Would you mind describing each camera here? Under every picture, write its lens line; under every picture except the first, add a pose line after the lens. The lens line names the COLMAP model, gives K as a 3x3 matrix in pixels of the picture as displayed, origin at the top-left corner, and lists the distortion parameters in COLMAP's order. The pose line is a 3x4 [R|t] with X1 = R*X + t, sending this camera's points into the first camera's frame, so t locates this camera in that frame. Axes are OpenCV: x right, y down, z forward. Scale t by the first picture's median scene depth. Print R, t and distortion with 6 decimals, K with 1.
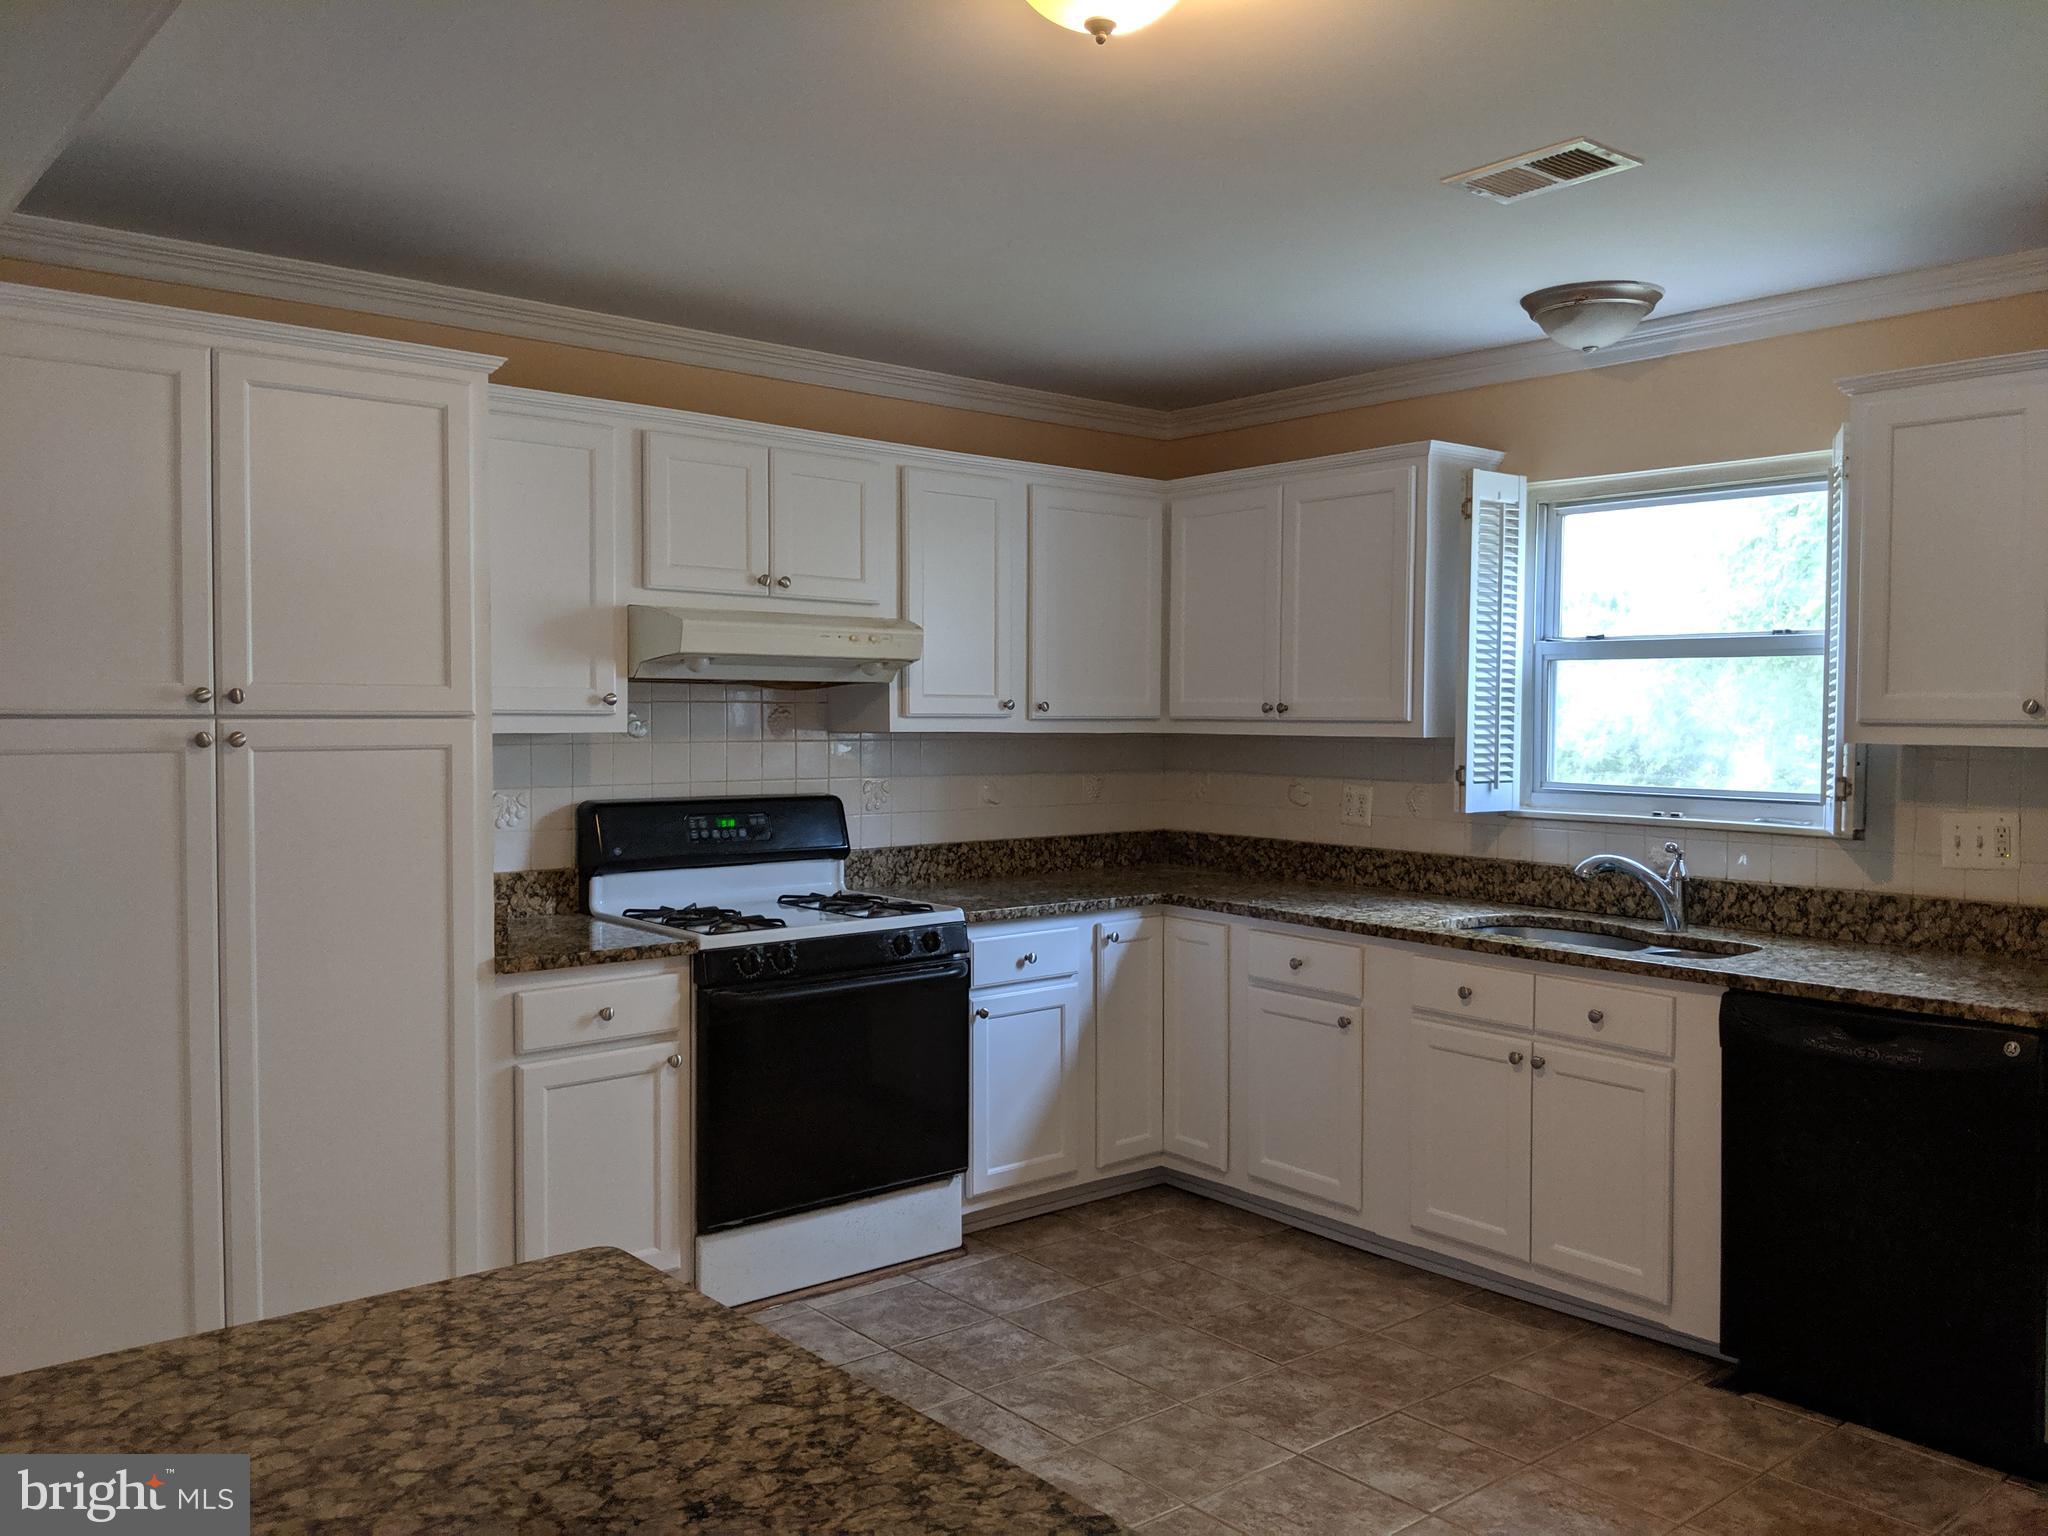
lens RADIAL K [[1639.3, 0, 1037.8], [0, 1639.3, 761.2], [0, 0, 1]] dist [0.065822, -0.108137]
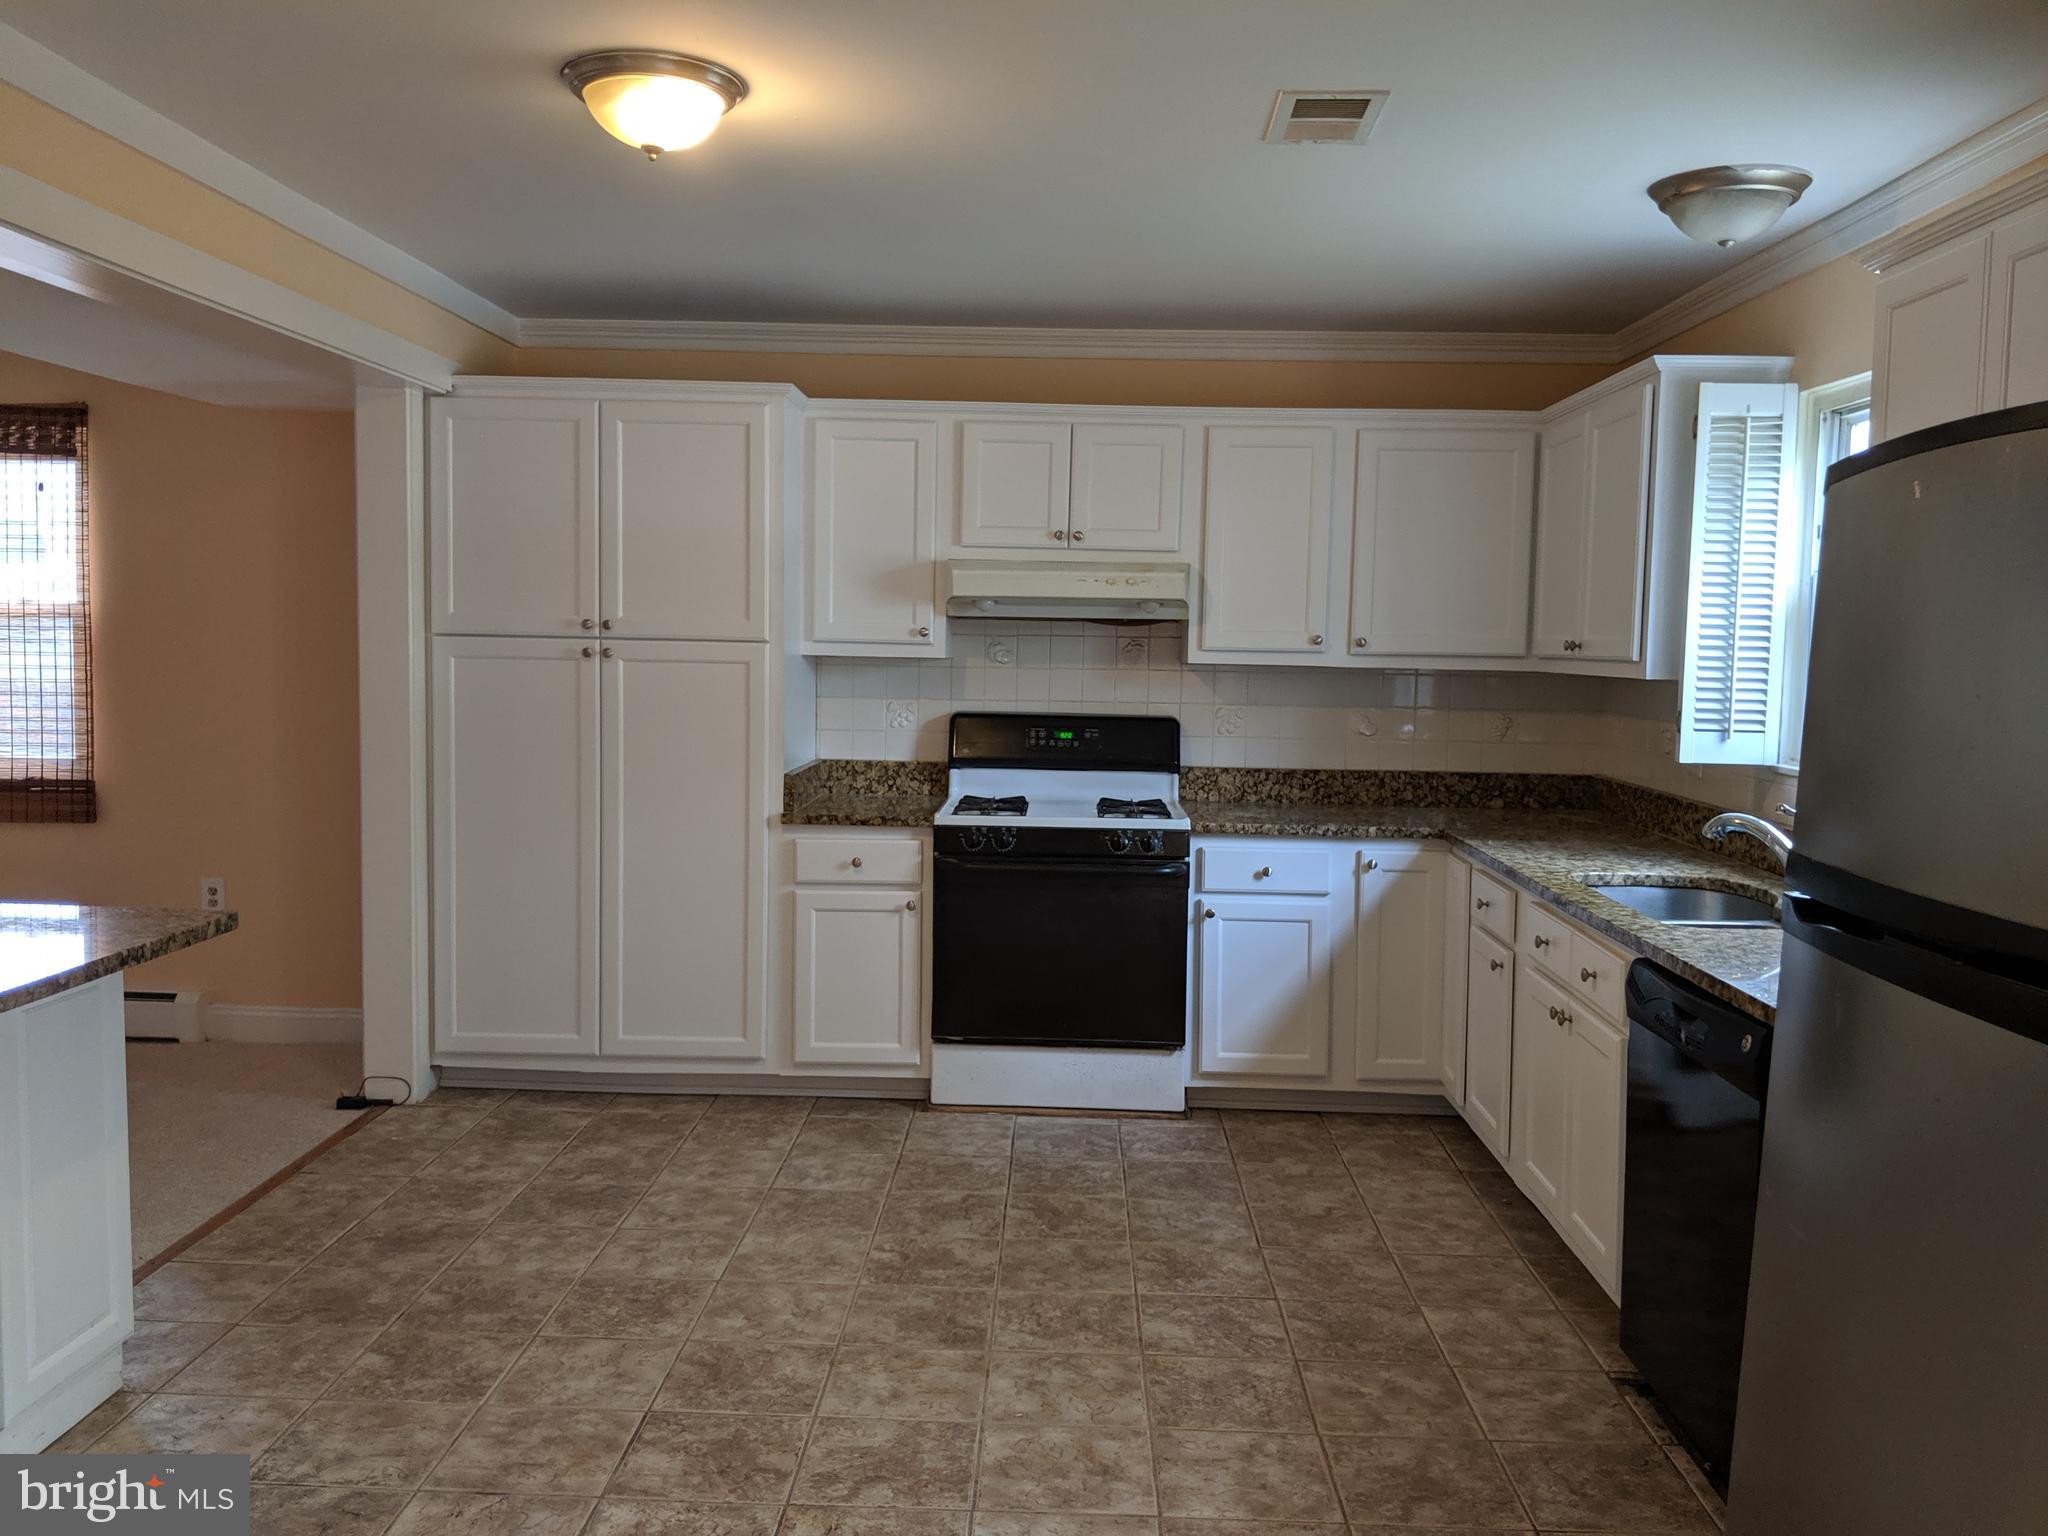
lens RADIAL K [[1639.3, 0, 1032.4], [0, 1639.3, 763.7], [0, 0, 1]] dist [0.065822, -0.108137]
pose [[0.740733, 0.060265, -0.669091, 0.638755], [-0.037804, 0.998129, 0.048051, 0.001261], [0.670735, -0.010299, 0.741626, 0.083710]]
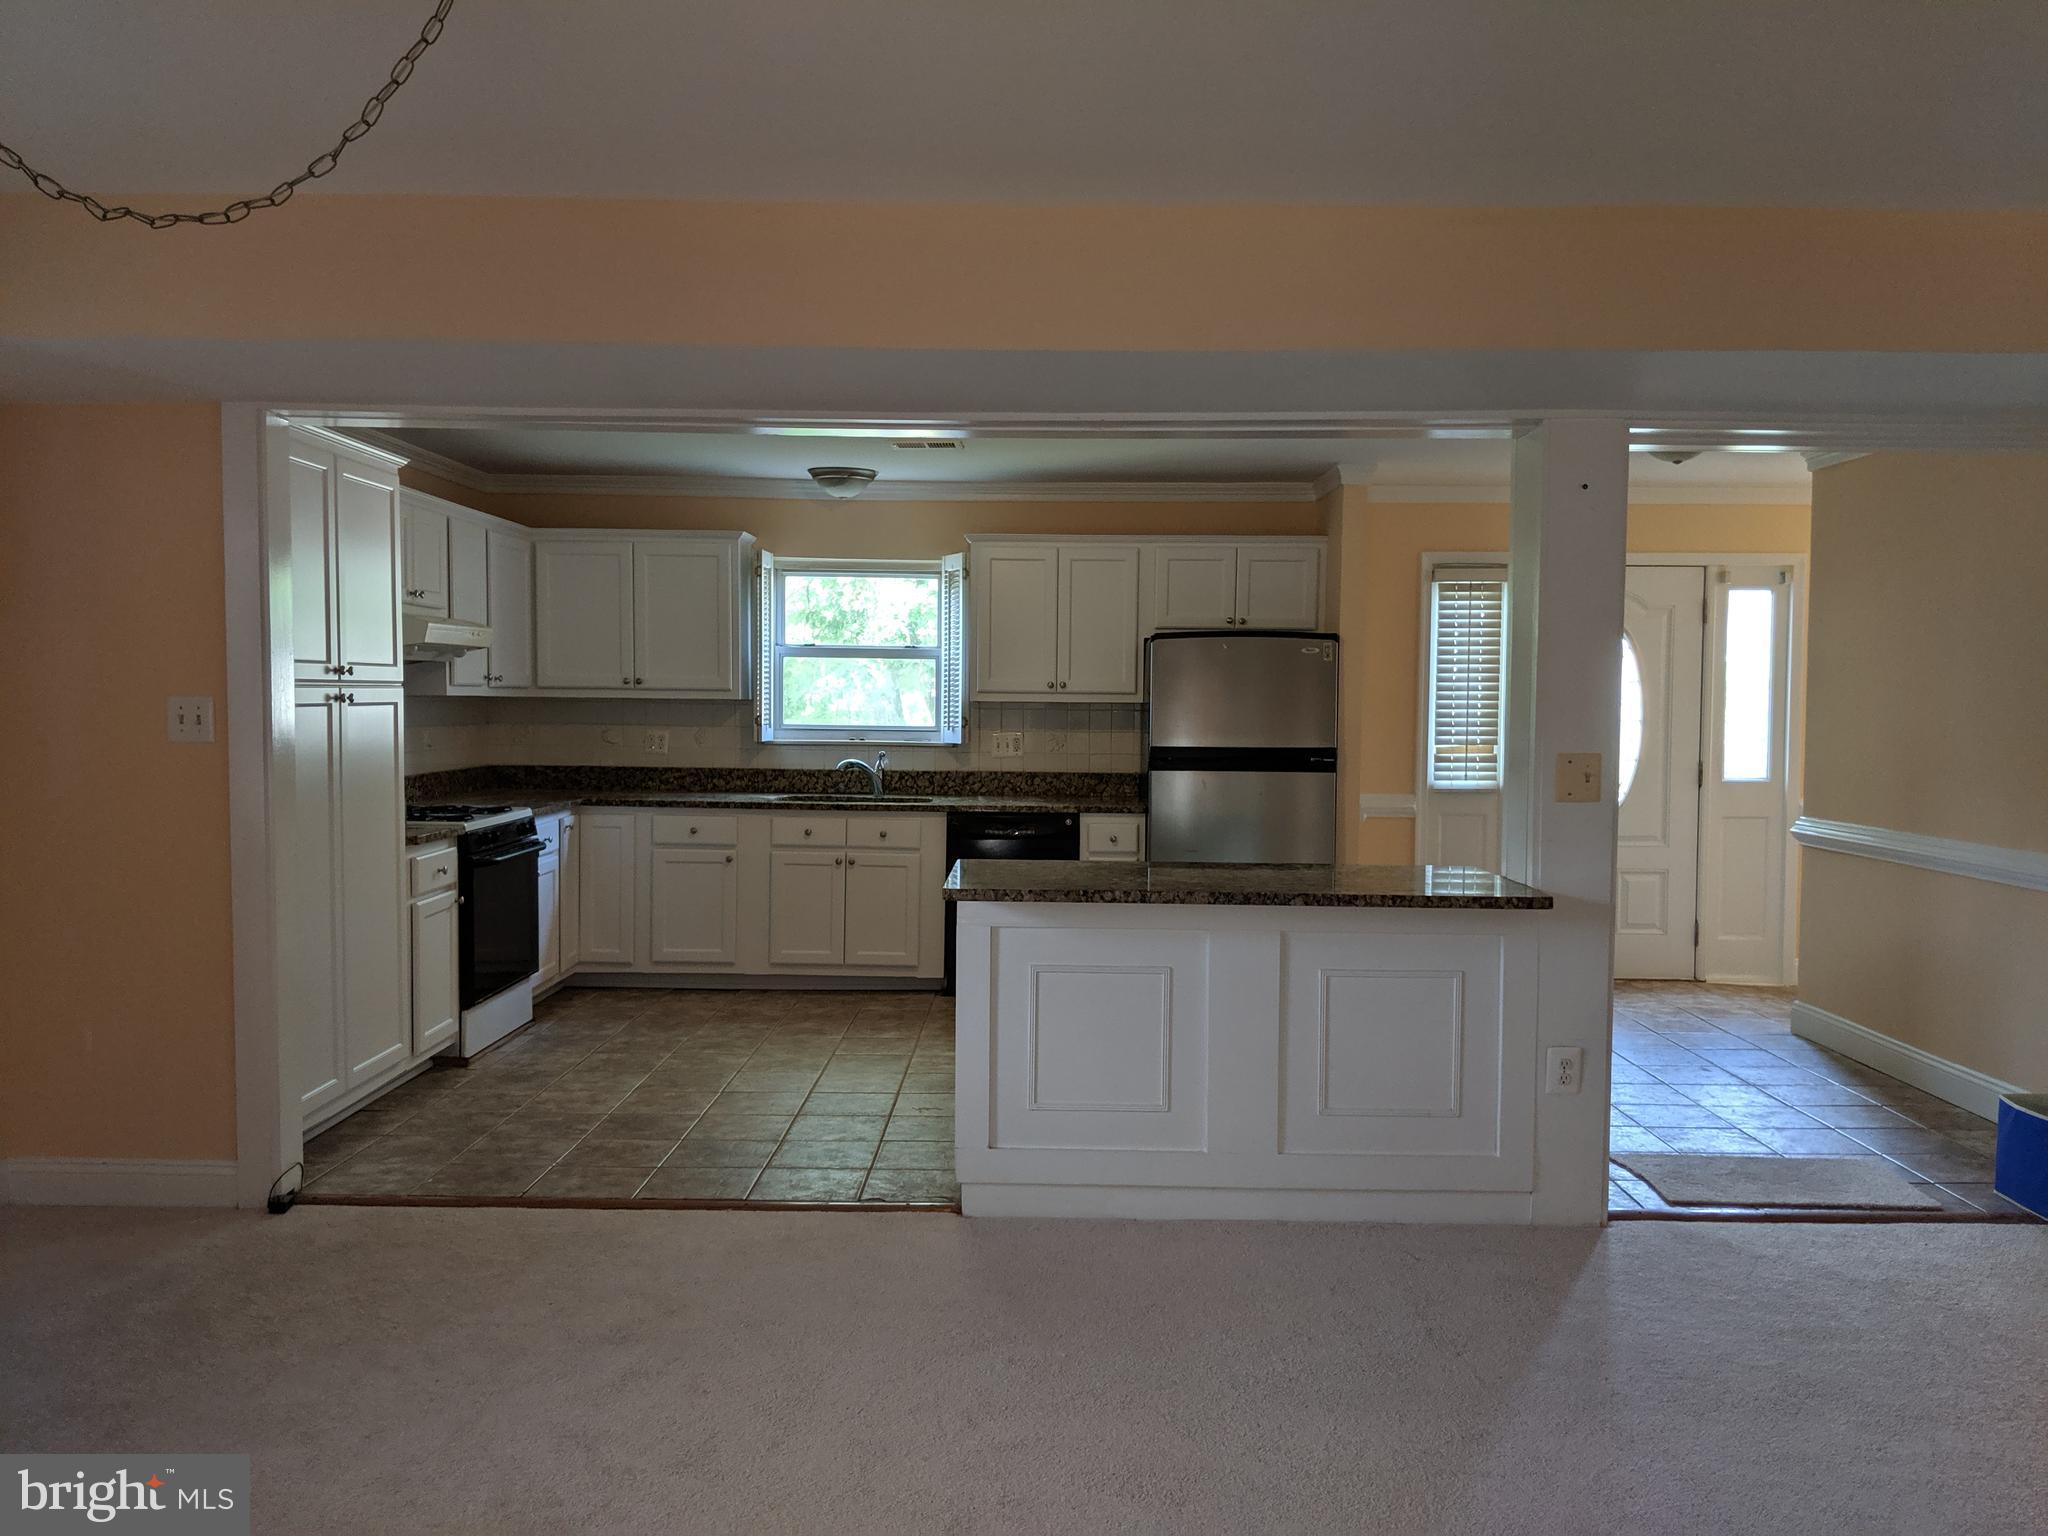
lens RADIAL K [[1639.3, 0, 1037.0], [0, 1639.3, 770.1], [0, 0, 1]] dist [0.065822, -0.108137]
pose [[0.661016, -0.035018, 0.749554, -0.923696], [0.018346, 0.999366, 0.030511, 0.014179], [-0.750147, -0.006417, 0.661240, -0.425887]]
